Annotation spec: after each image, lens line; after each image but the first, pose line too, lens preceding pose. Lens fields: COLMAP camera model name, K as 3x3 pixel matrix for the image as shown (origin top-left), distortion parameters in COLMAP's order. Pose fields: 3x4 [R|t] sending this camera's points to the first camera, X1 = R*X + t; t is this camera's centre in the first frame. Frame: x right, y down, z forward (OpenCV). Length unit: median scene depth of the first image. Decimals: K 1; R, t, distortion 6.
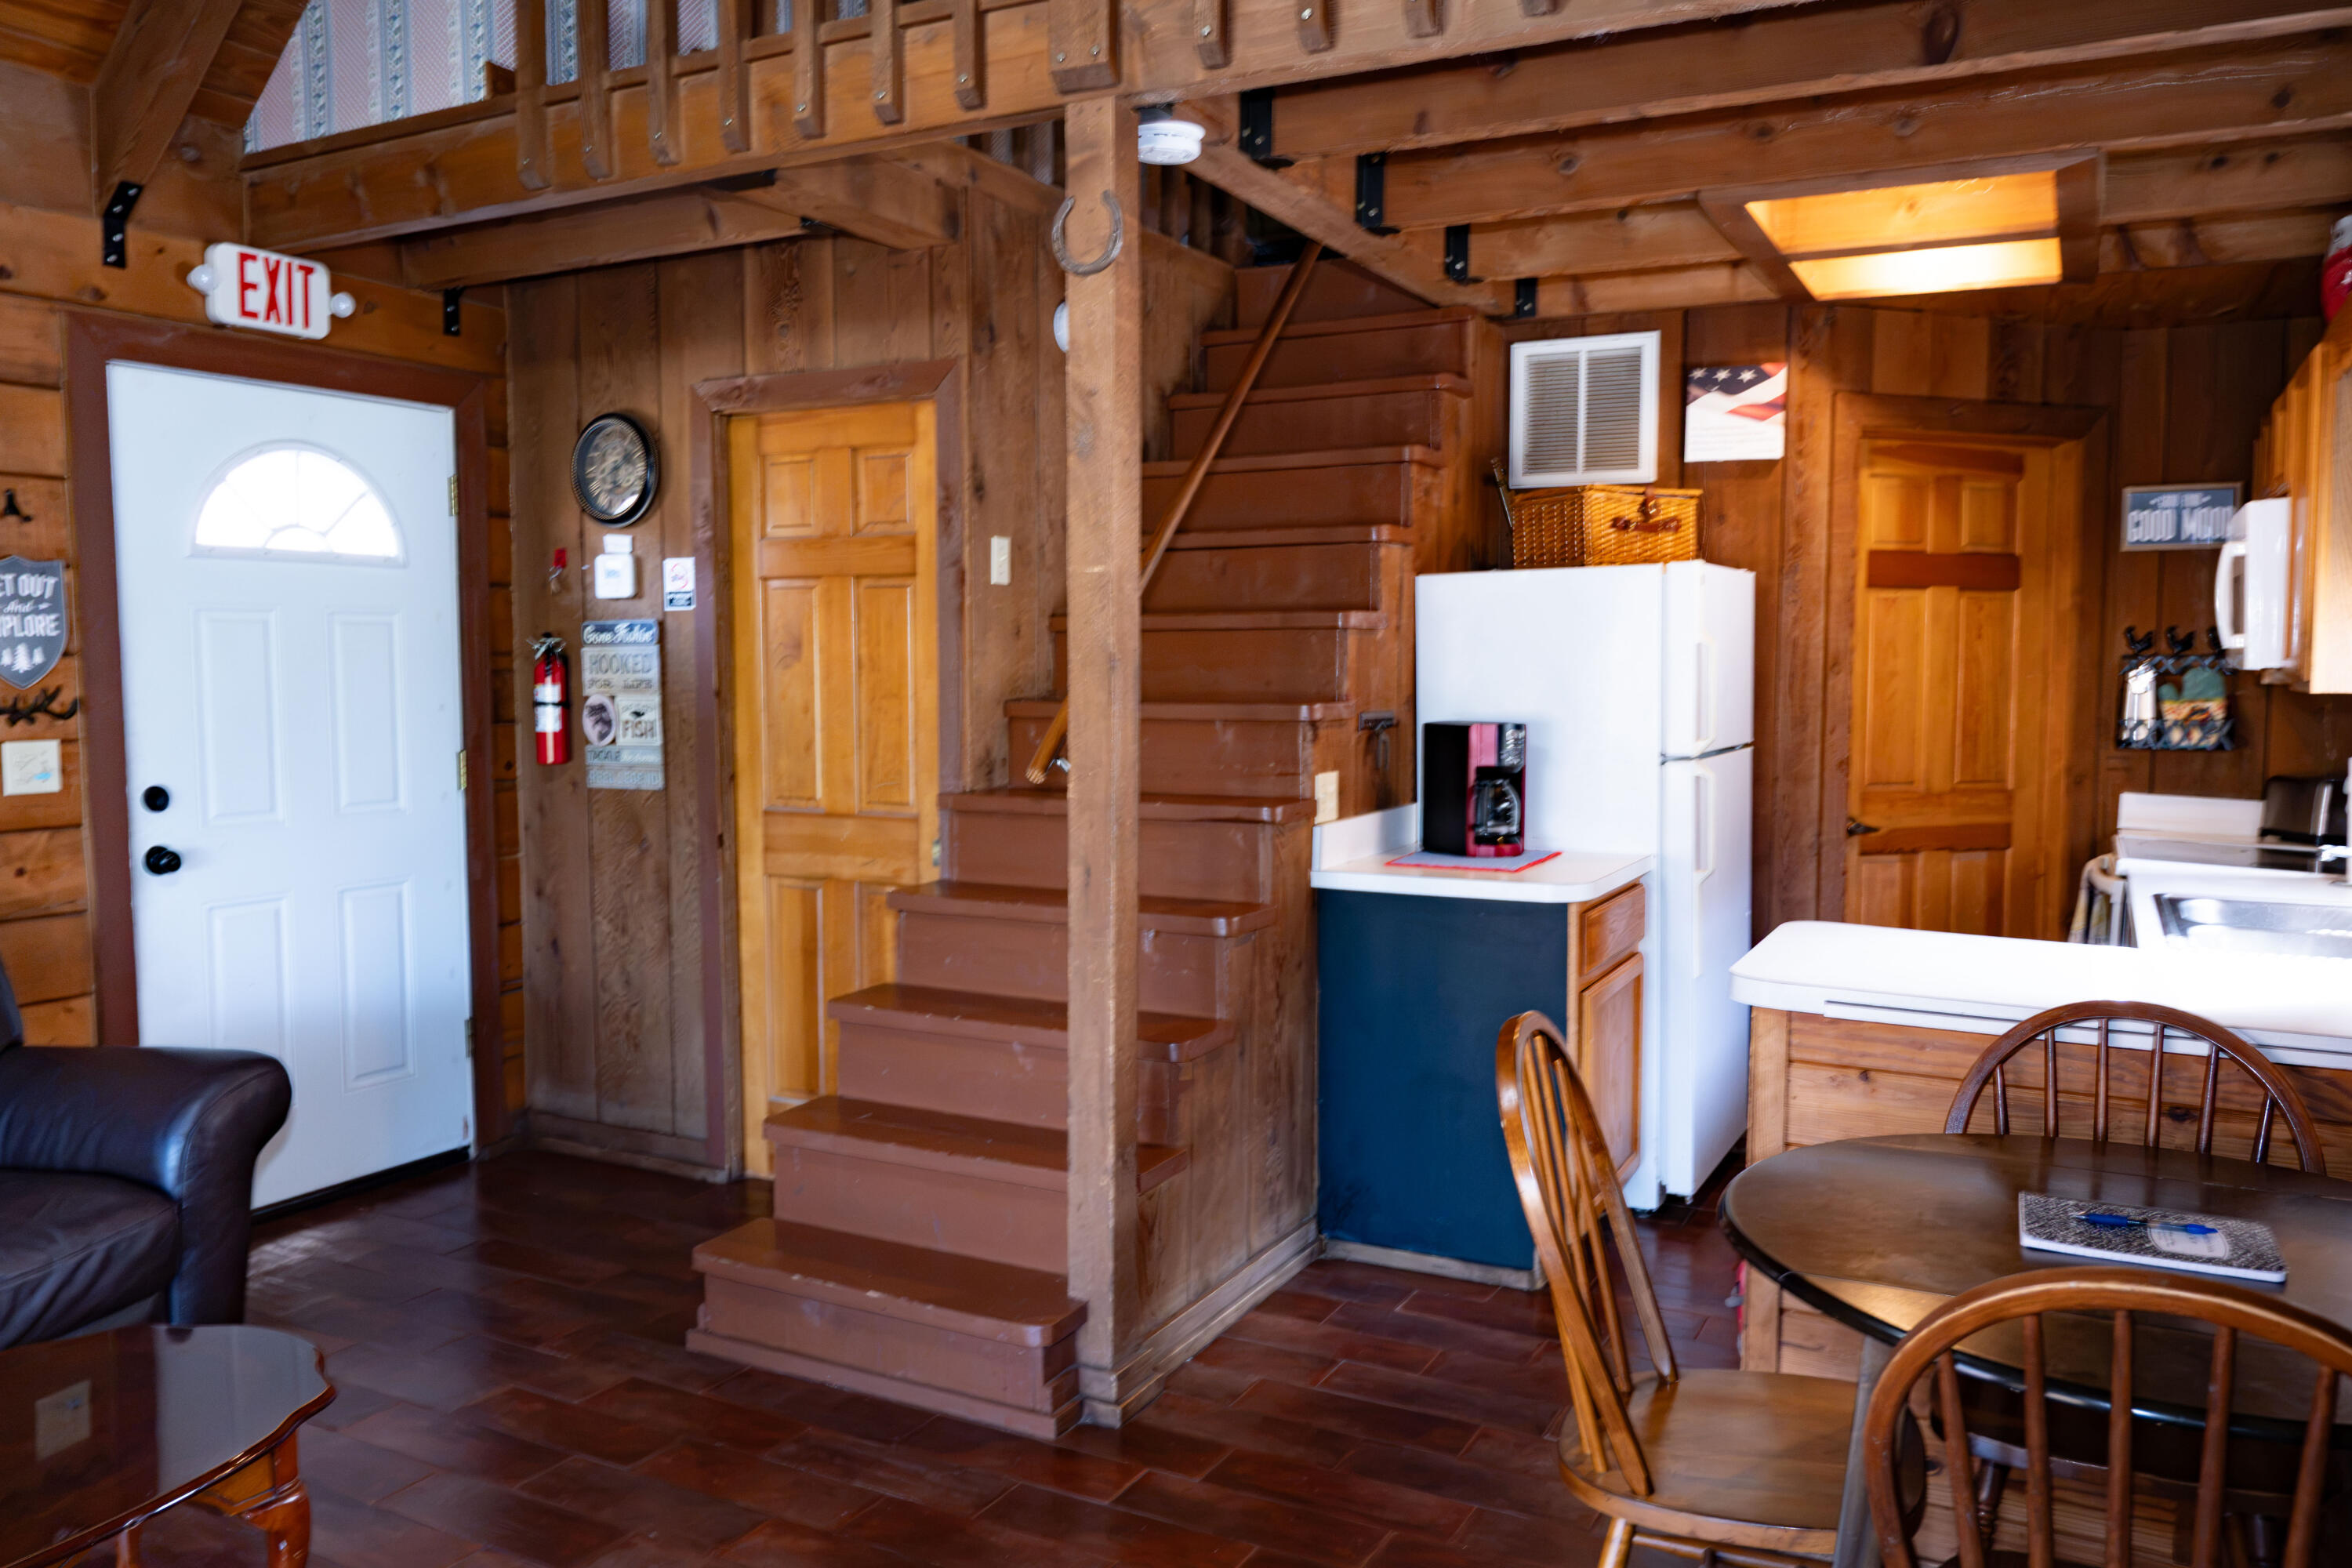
lens RADIAL K [[1721.8, 0, 1174.5], [0, 1721.8, 793.3], [0, 0, 1]] dist [-0.014080, 0.001309]
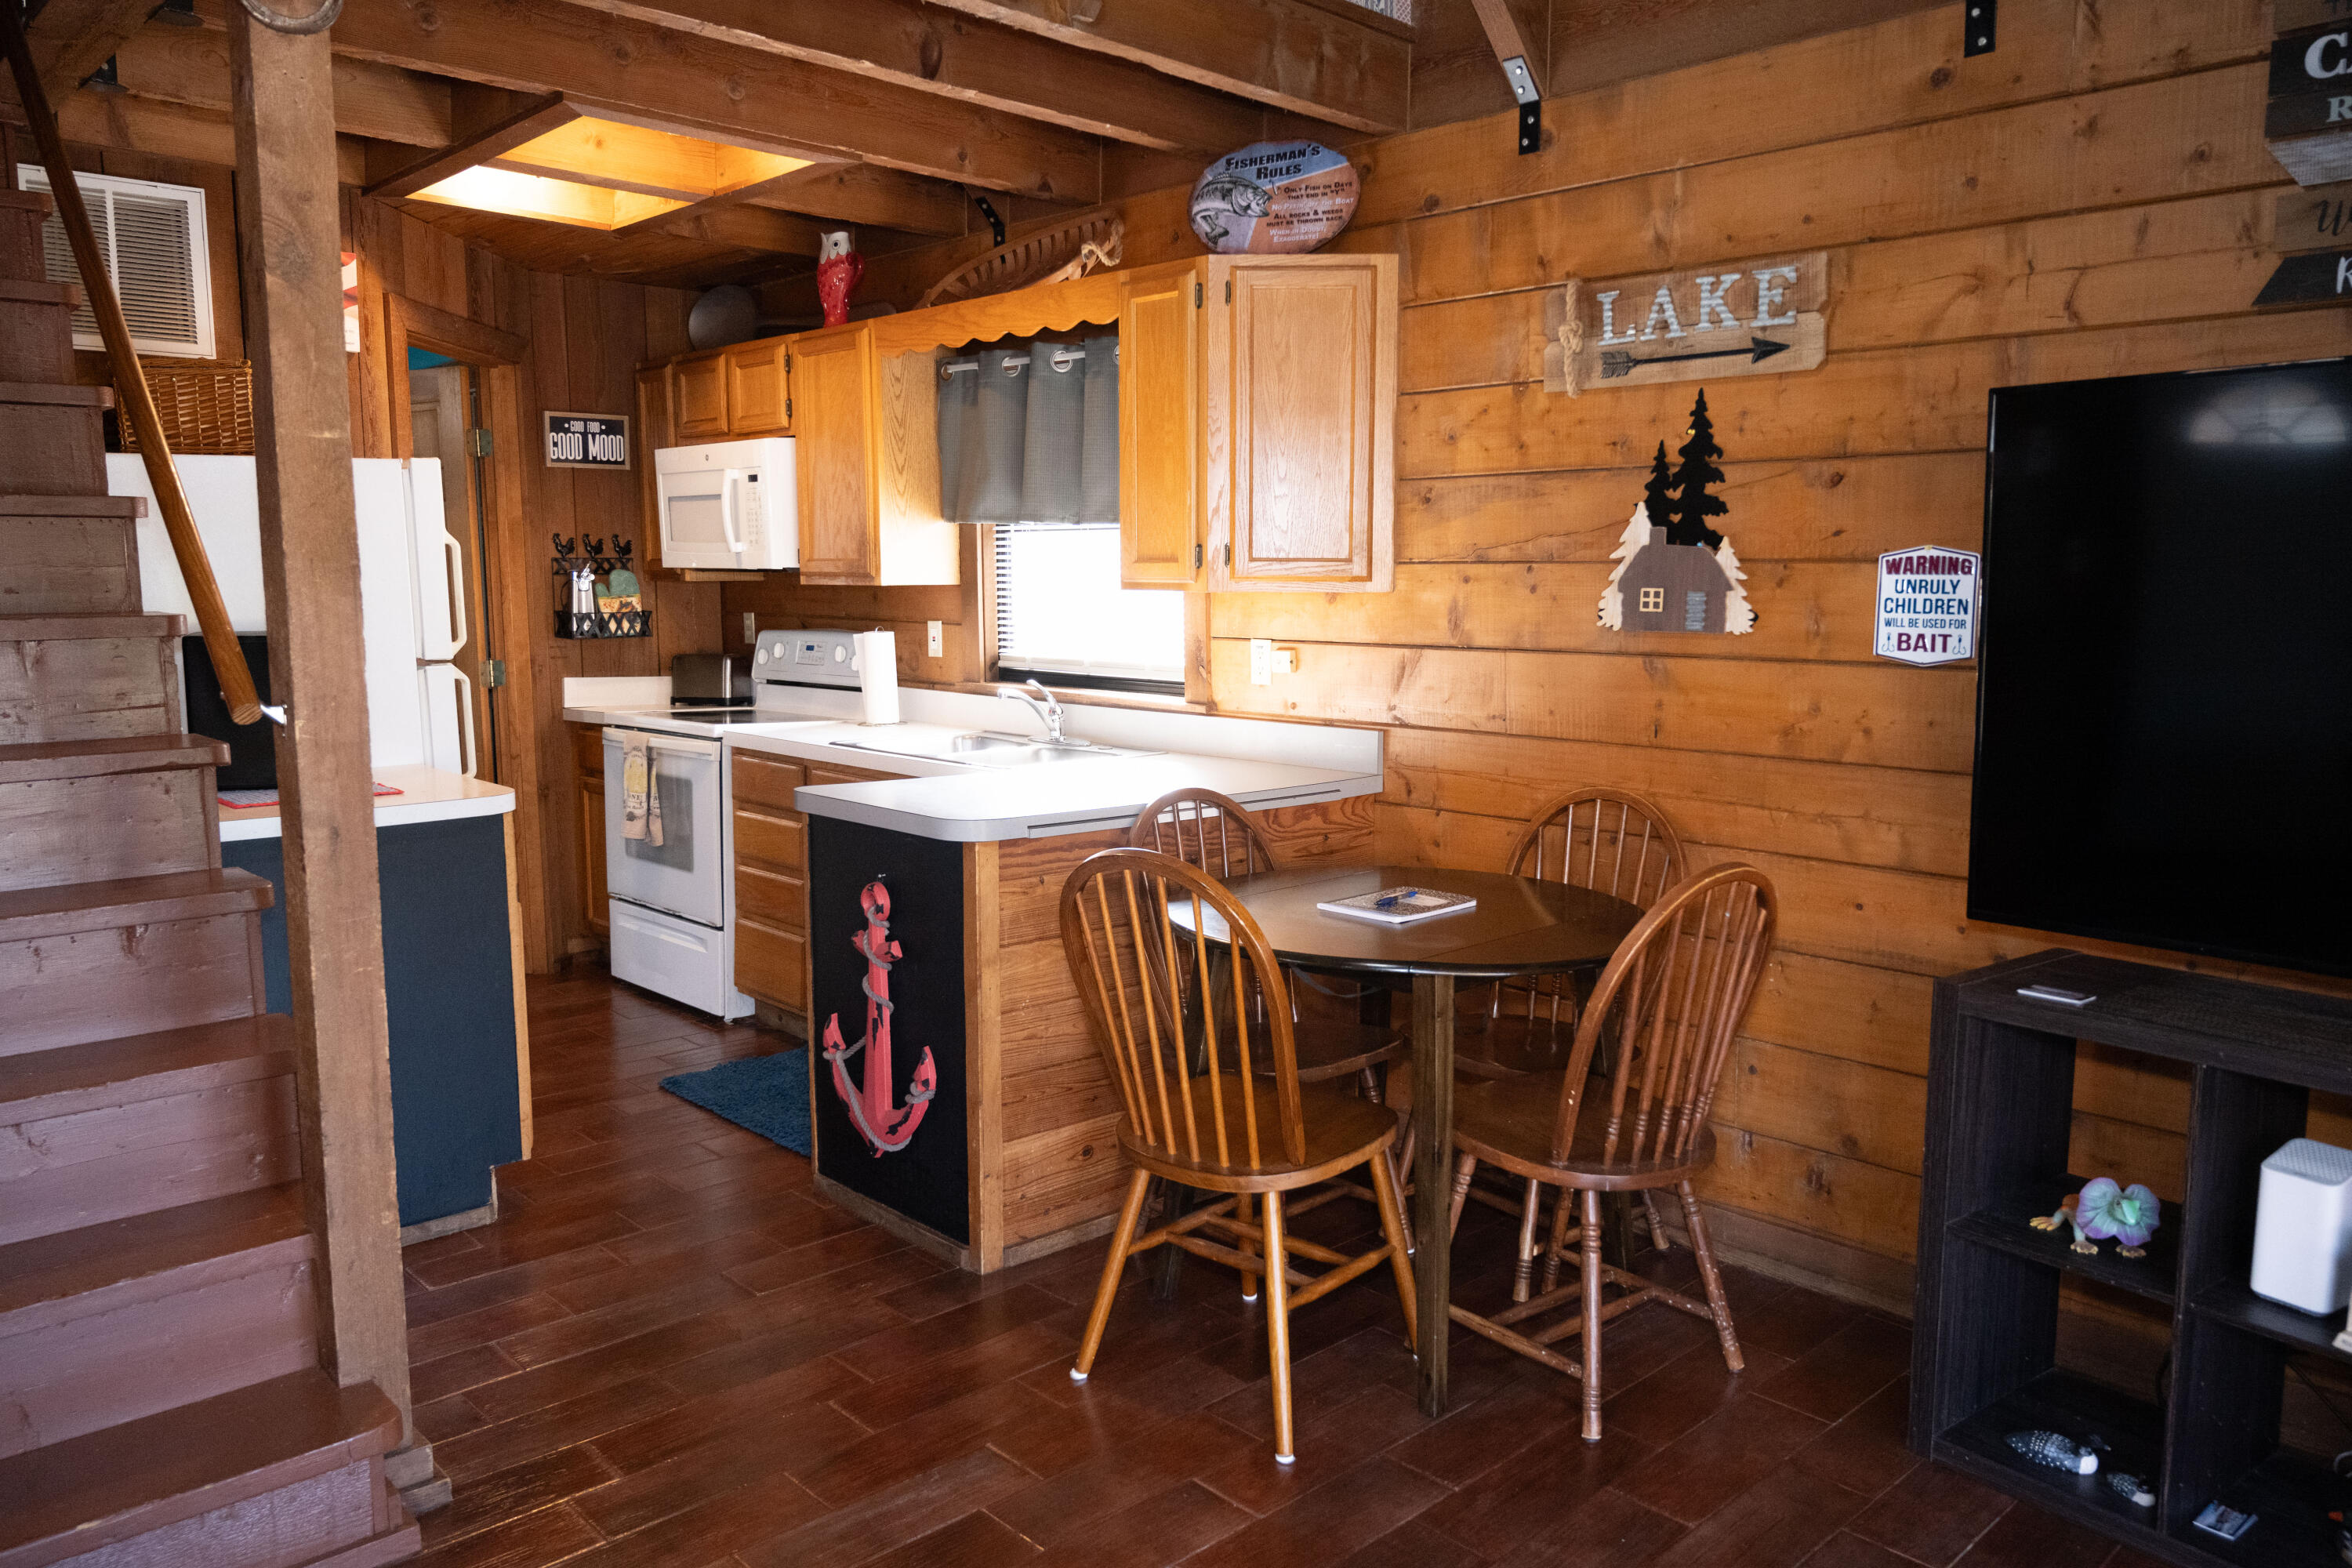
lens RADIAL K [[1642.6, 0, 1179.5], [0, 1642.6, 773.2], [0, 0, 1]] dist [0.015262, 0.006306]
pose [[0.330386, -0.116229, 0.936662, -0.504741], [0.071016, 0.992637, 0.098125, -0.021941], [-0.941170, 0.034099, 0.336207, 0.329465]]
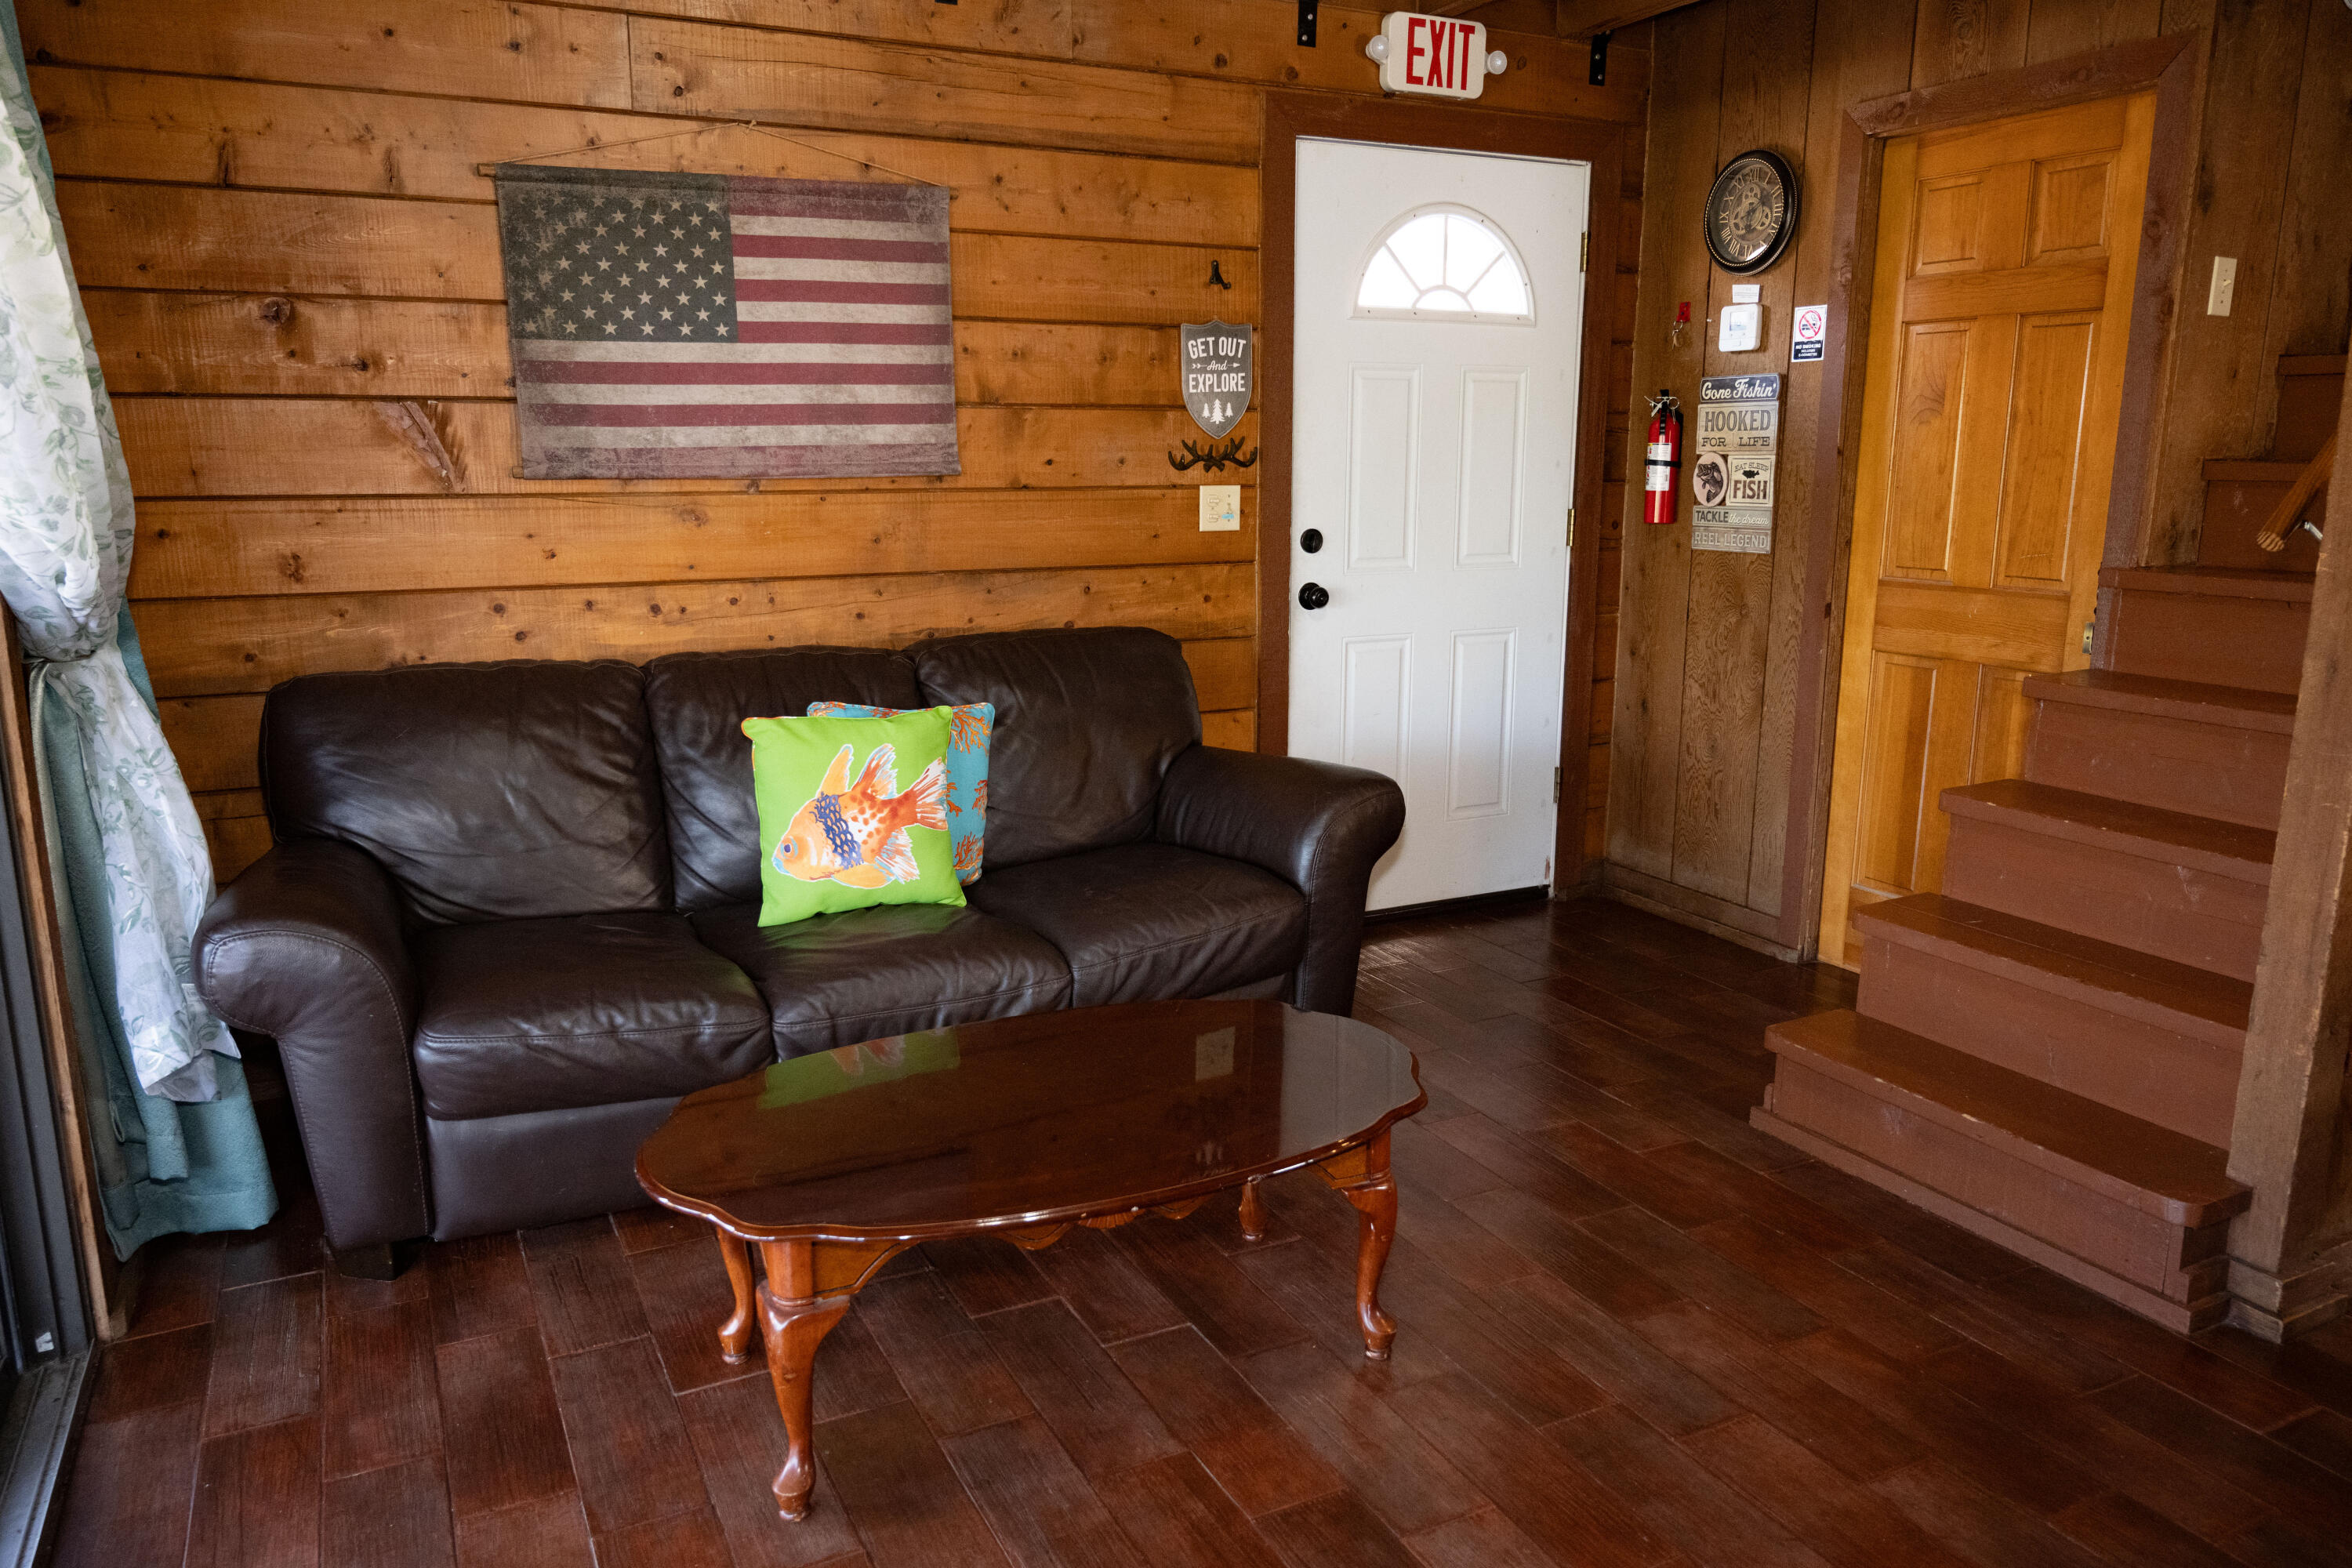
lens RADIAL K [[1642.6, 0, 1172.6], [0, 1642.6, 787.4], [0, 0, 1]] dist [0.015262, 0.006306]
pose [[0.813275, 0.120436, -0.569279, -0.032320], [-0.046102, 0.988607, 0.143287, 0.011673], [0.580050, -0.090287, 0.809562, 0.054715]]
